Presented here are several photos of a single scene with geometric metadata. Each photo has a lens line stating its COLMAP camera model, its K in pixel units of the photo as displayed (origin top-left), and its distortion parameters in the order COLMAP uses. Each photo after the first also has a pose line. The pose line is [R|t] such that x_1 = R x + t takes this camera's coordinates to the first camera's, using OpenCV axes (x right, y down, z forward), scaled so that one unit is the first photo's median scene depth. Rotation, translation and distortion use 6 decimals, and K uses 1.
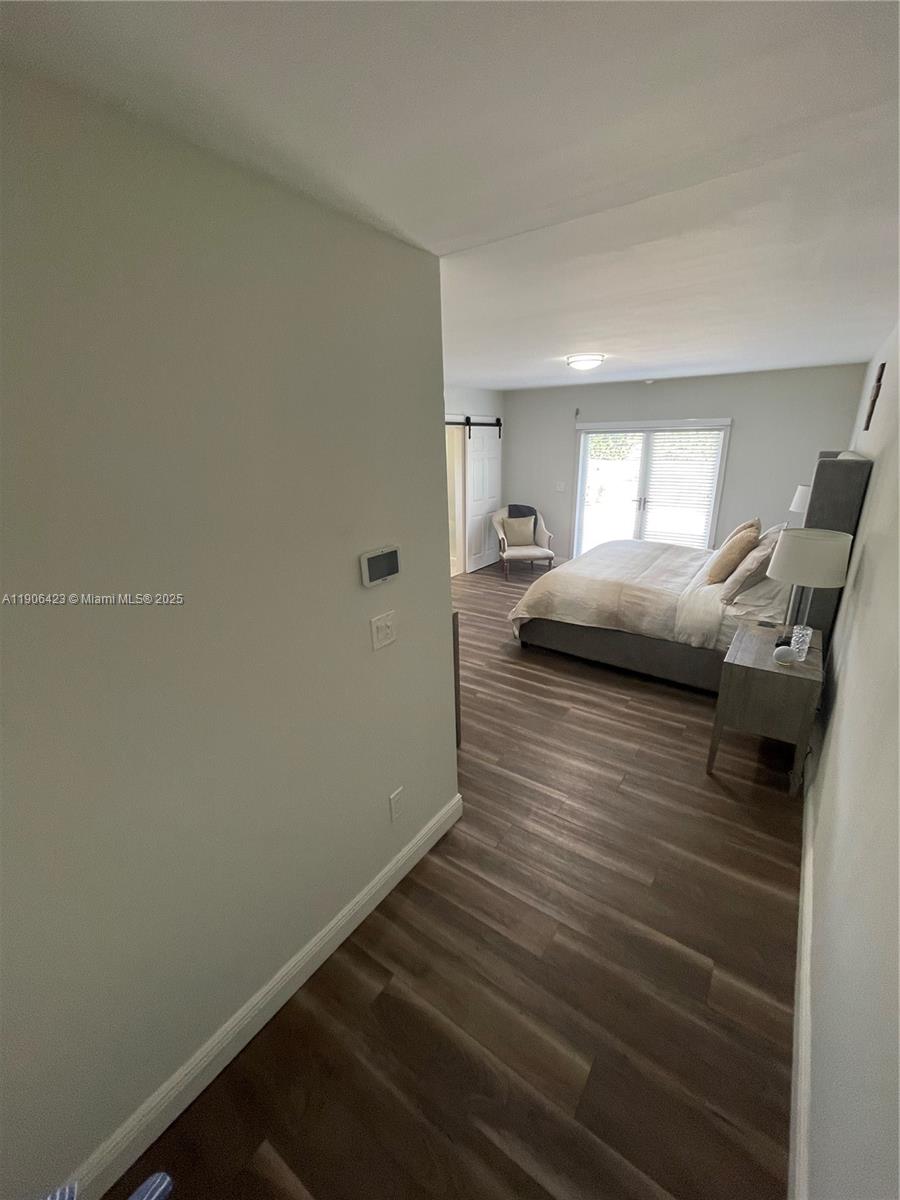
lens RADIAL K [[483.5, 0, 451.6], [0, 483.5, 603.7], [0, 0, 1]] dist [-0.001733, 0.000869]
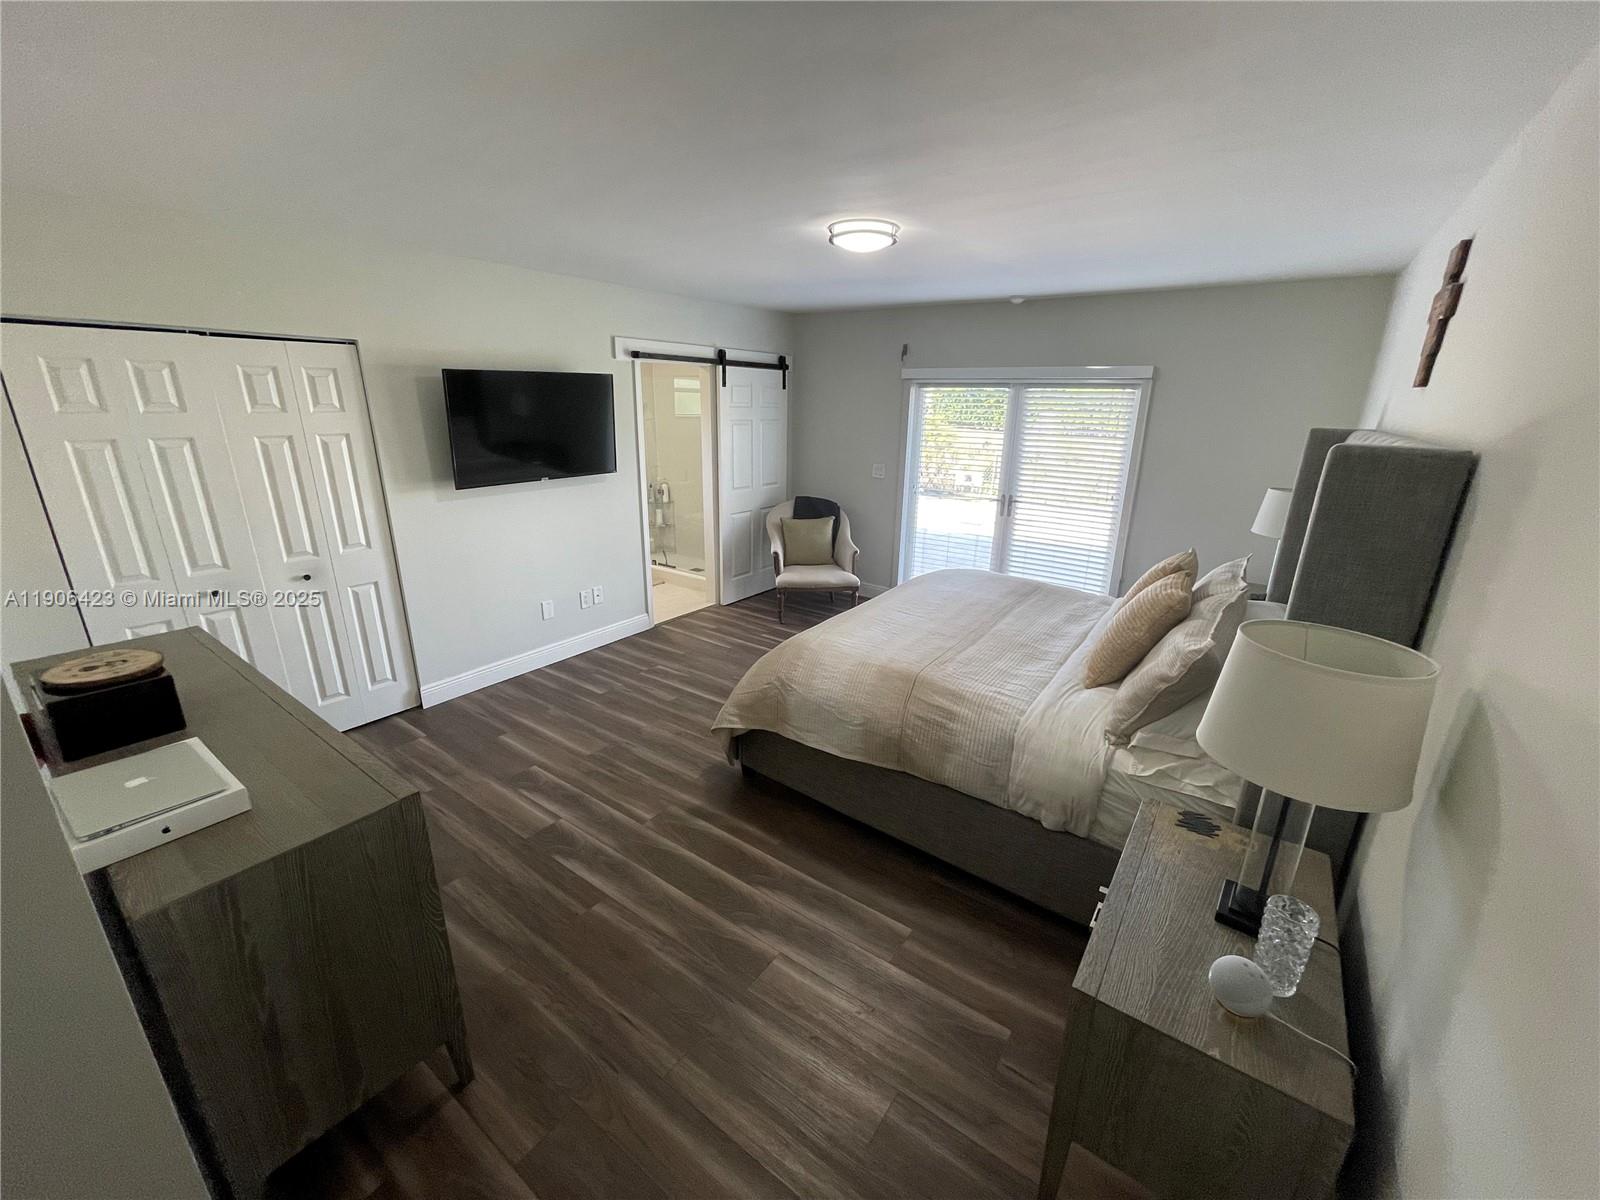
lens RADIAL K [[644.6, 0, 800.0], [0, 644.6, 600.0], [0, 0, 1]] dist [-0.001733, 0.000869]
pose [[0.999296, 0.036987, 0.006339, 0.213352], [-0.036831, 0.999052, -0.023211, -0.094177], [-0.007191, 0.022961, 0.999710, 0.315950]]
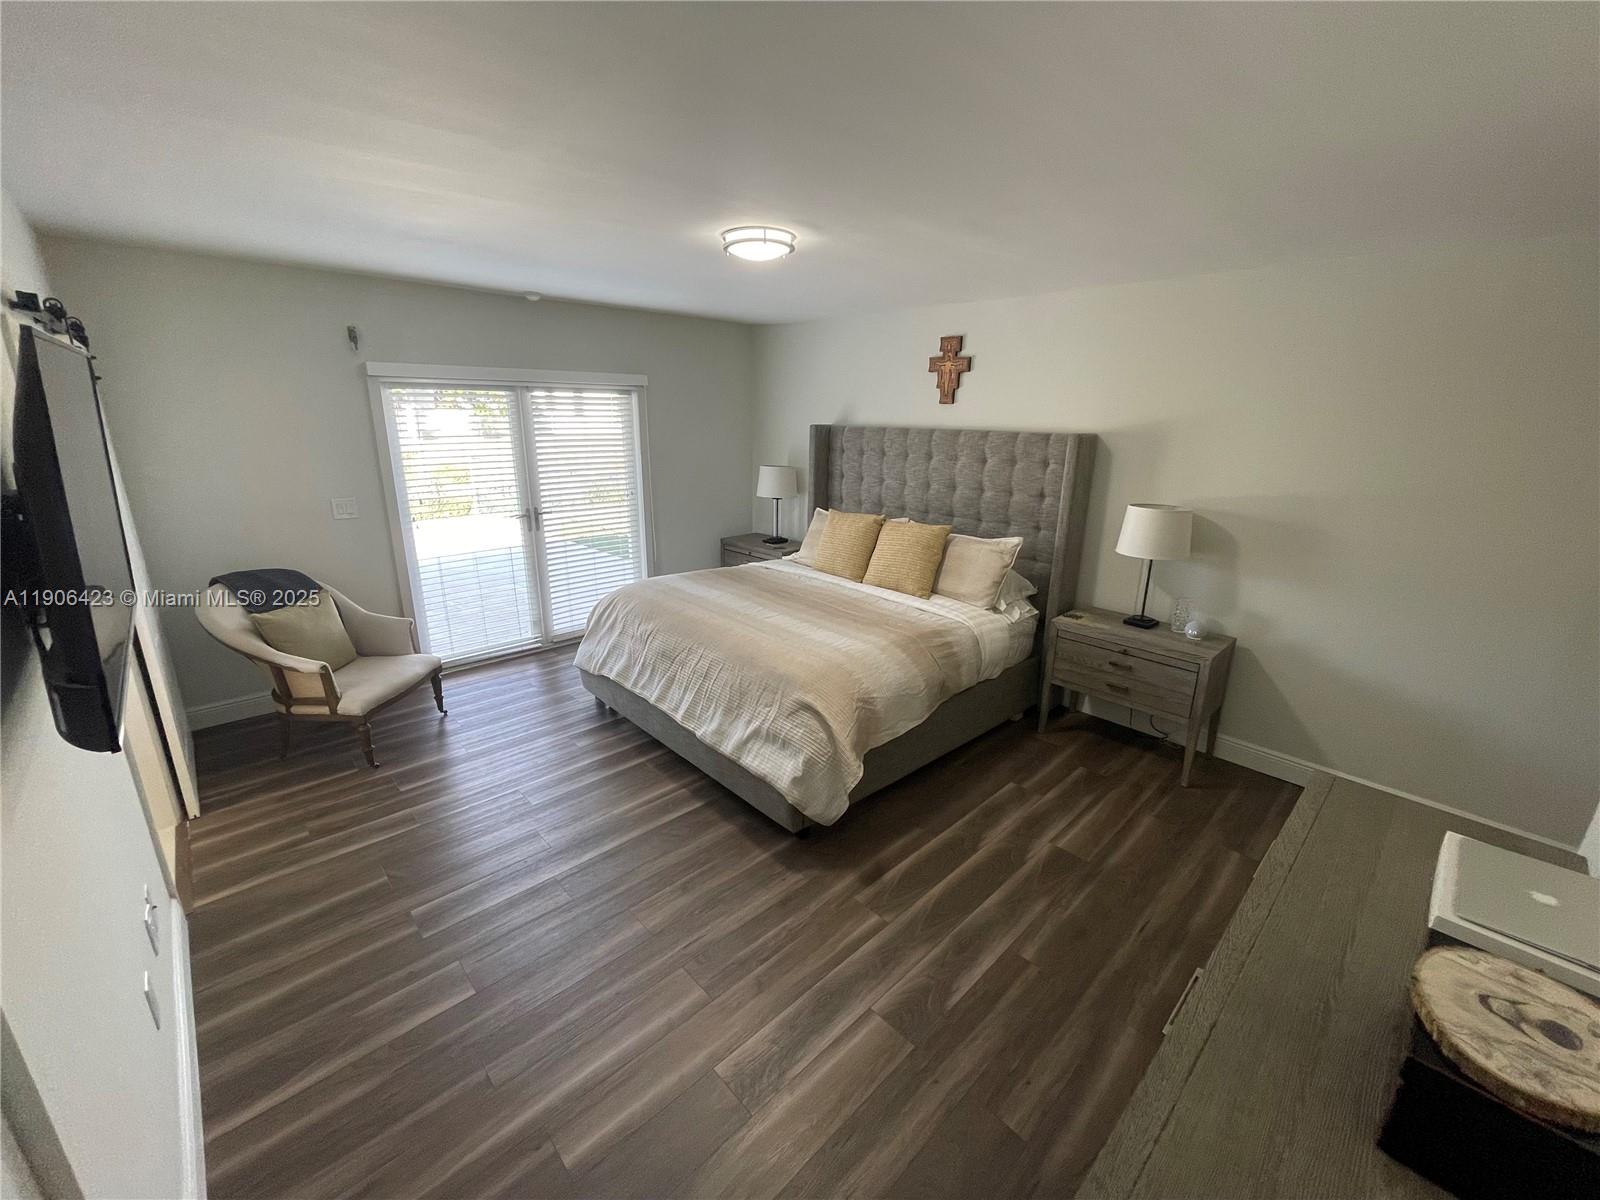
lens RADIAL K [[644.6, 0, 800.0], [0, 644.6, 600.0], [0, 0, 1]] dist [-0.001733, 0.000869]
pose [[0.192715, -0.260229, 0.946119, -0.417031], [0.296629, 0.934533, 0.196622, -0.271798], [-0.935346, 0.242754, 0.257290, 0.851972]]
